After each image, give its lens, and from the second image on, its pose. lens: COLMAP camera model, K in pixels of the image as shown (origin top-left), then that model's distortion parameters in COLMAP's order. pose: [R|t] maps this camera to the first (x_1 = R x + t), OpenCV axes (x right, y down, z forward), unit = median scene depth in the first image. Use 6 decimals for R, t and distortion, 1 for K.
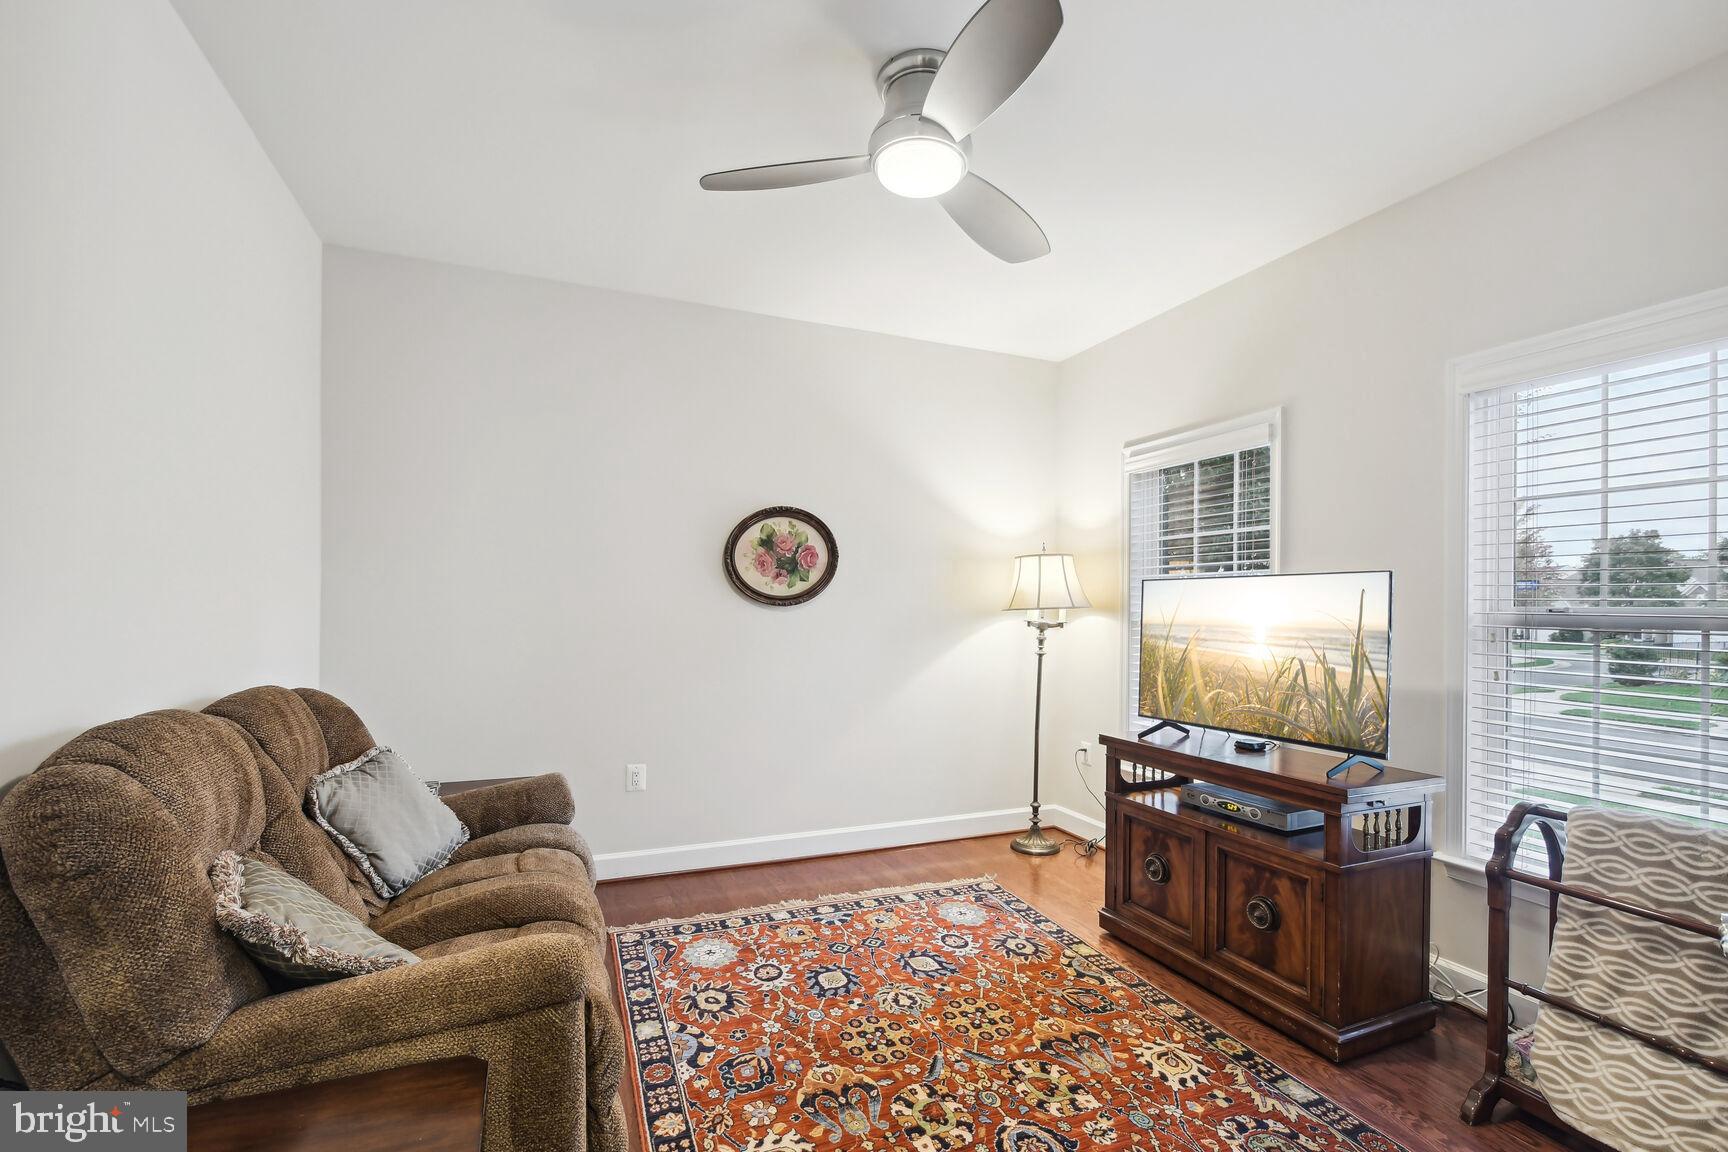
lens RADIAL K [[767.4, 0, 845.3], [0, 767.4, 613.1], [0, 0, 1]] dist [0.009385, -0.003733]
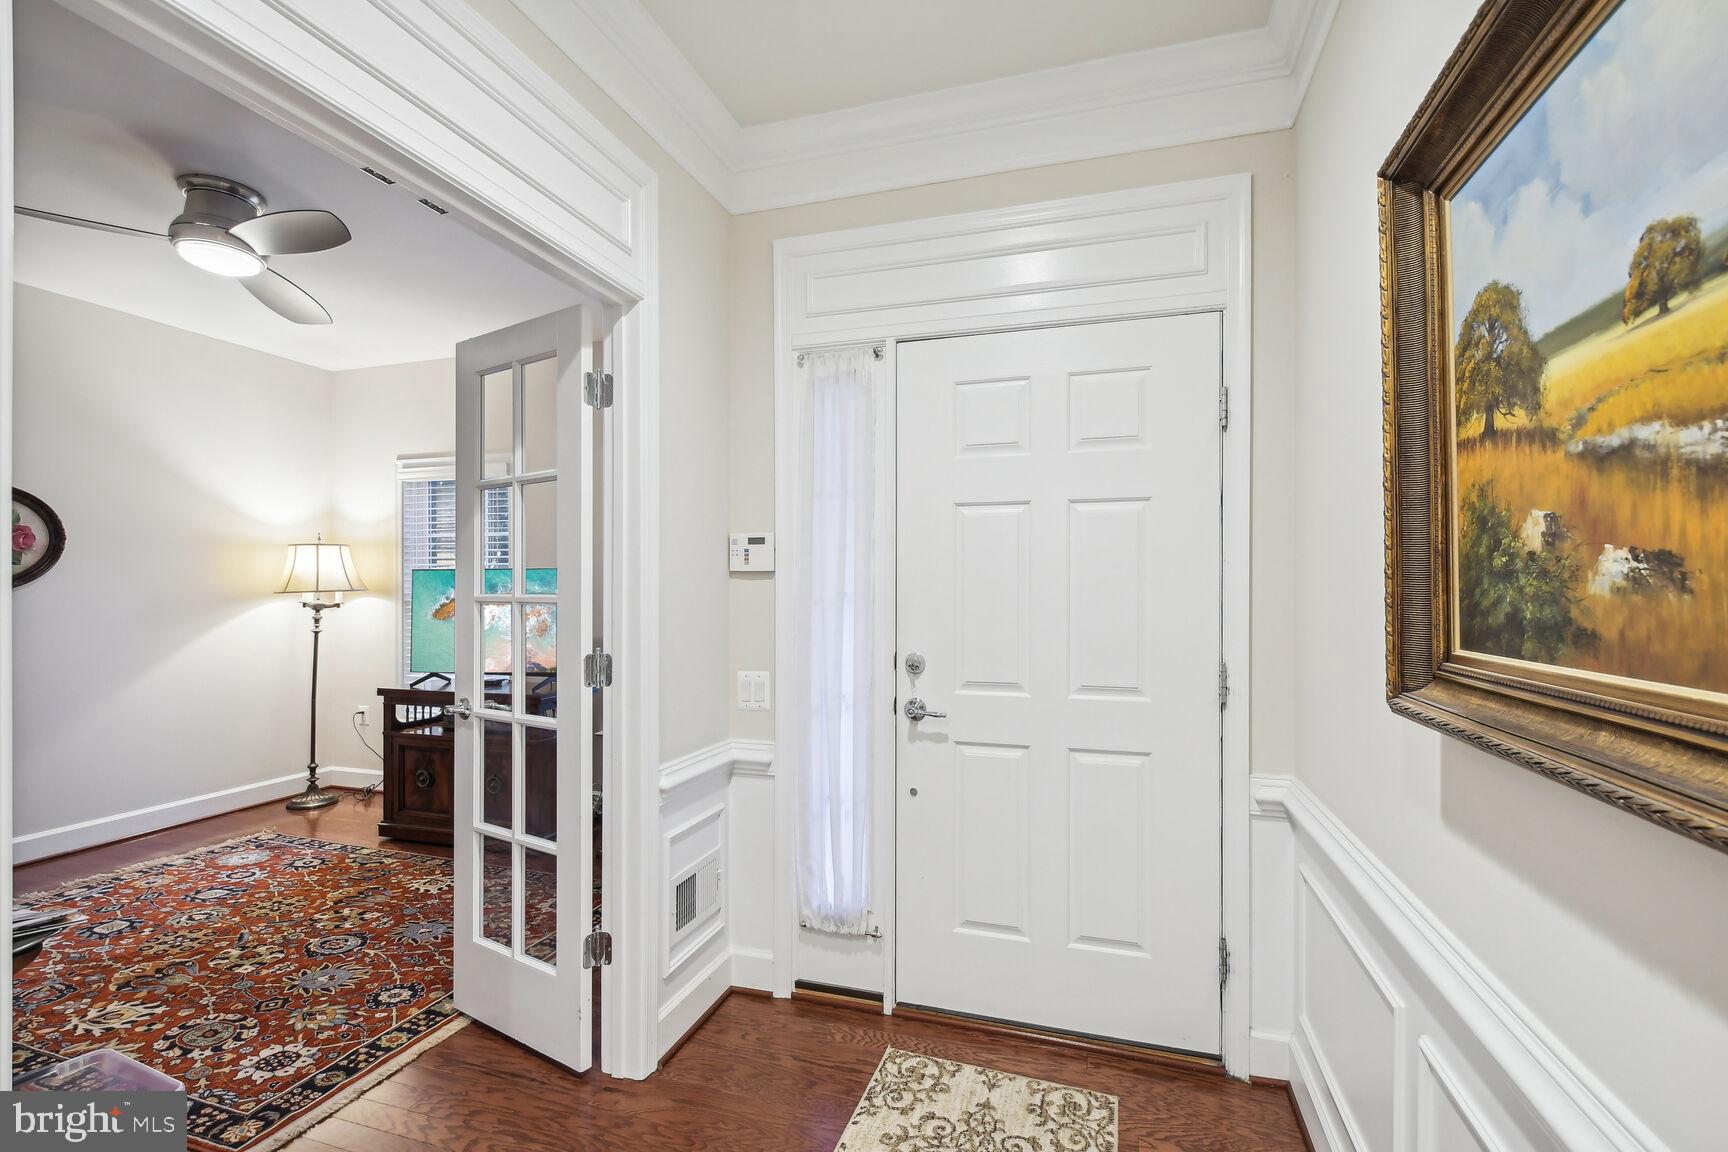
lens RADIAL K [[767.4, 0, 864.8], [0, 767.4, 581.9], [0, 0, 1]] dist [0.009385, -0.003733]
pose [[0.628265, -0.003412, 0.777992, -0.165413], [0.013535, 0.999887, -0.006544, -0.001601], [-0.777881, 0.014642, 0.628241, -0.465794]]
